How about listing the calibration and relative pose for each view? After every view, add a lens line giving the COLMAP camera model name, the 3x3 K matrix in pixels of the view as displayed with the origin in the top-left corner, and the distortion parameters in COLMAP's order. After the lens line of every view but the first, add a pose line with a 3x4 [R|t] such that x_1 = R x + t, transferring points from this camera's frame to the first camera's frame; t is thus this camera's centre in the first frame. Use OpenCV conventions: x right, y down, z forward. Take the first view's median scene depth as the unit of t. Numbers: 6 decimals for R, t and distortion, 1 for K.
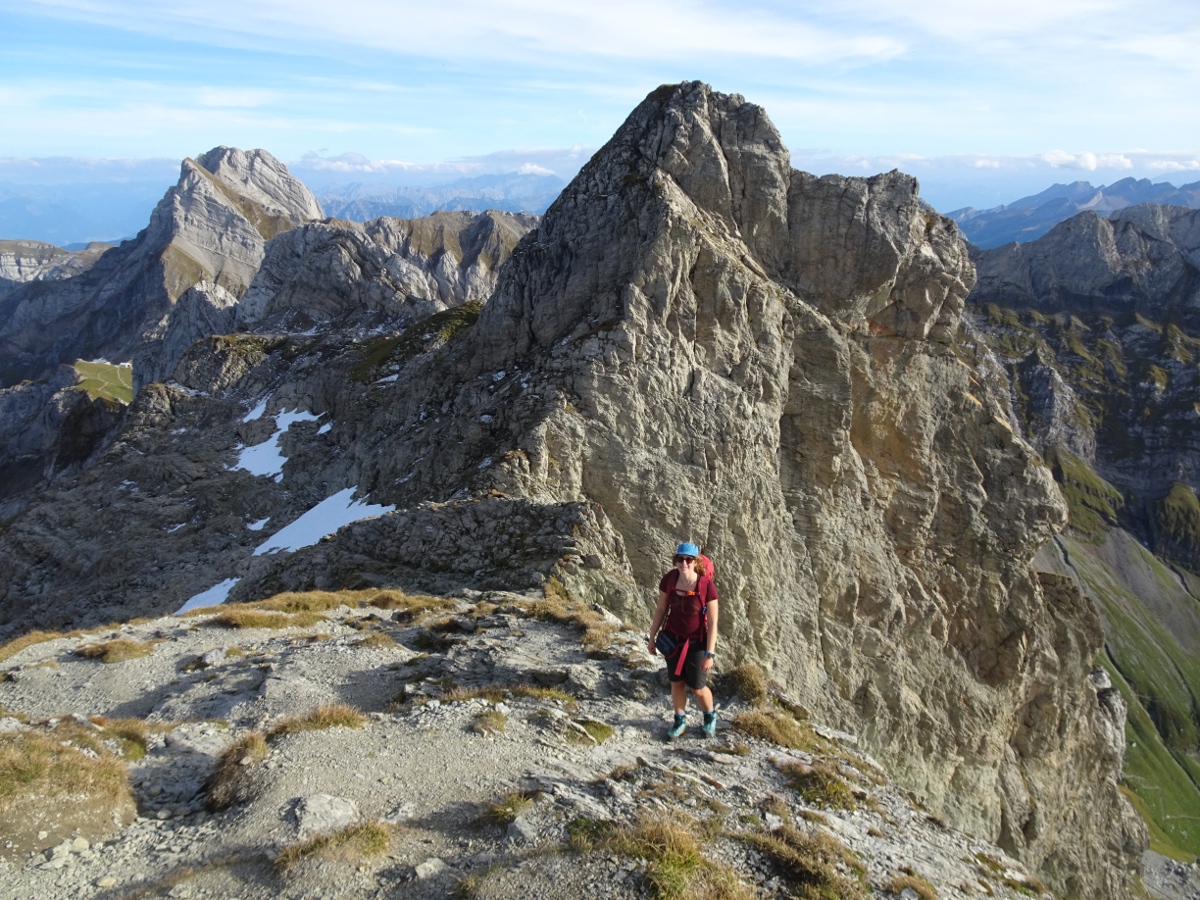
lens RADIAL K [[832.9, 0, 604.0], [0, 832.9, 449.9], [0, 0, 1]] dist [0.014241, 0.006188]
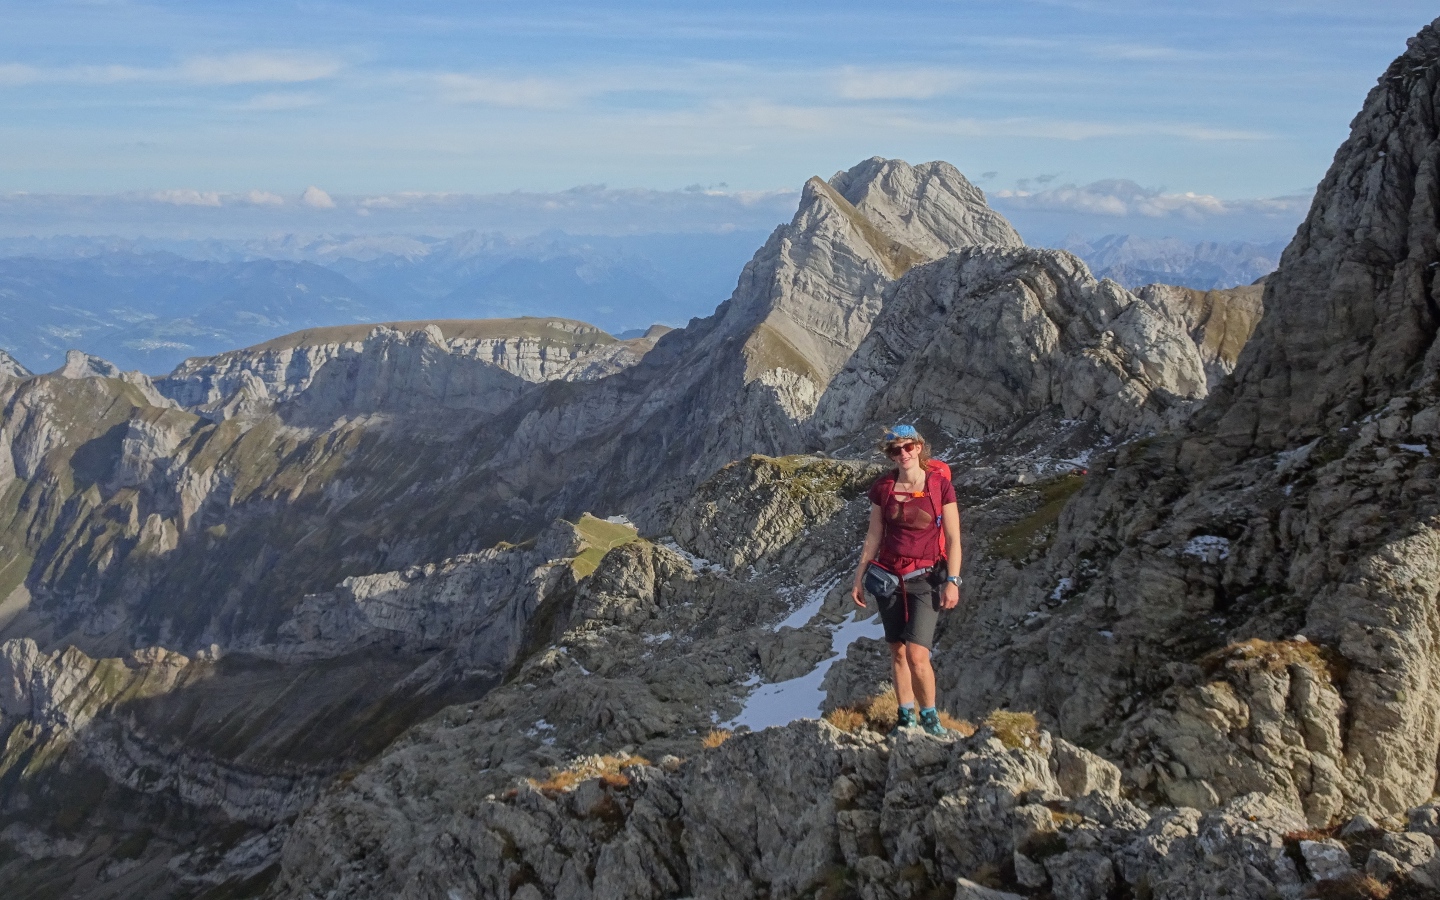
lens RADIAL K [[1716.3, 0, 727.3], [0, 1716.3, 437.8], [0, 0, 1]] dist [0.022124, 0.000000]
pose [[0.880201, 0.060083, -0.470783, -0.005302], [-0.147120, 0.977634, -0.150294, 0.007949], [0.451223, 0.201551, 0.869353, 0.111971]]
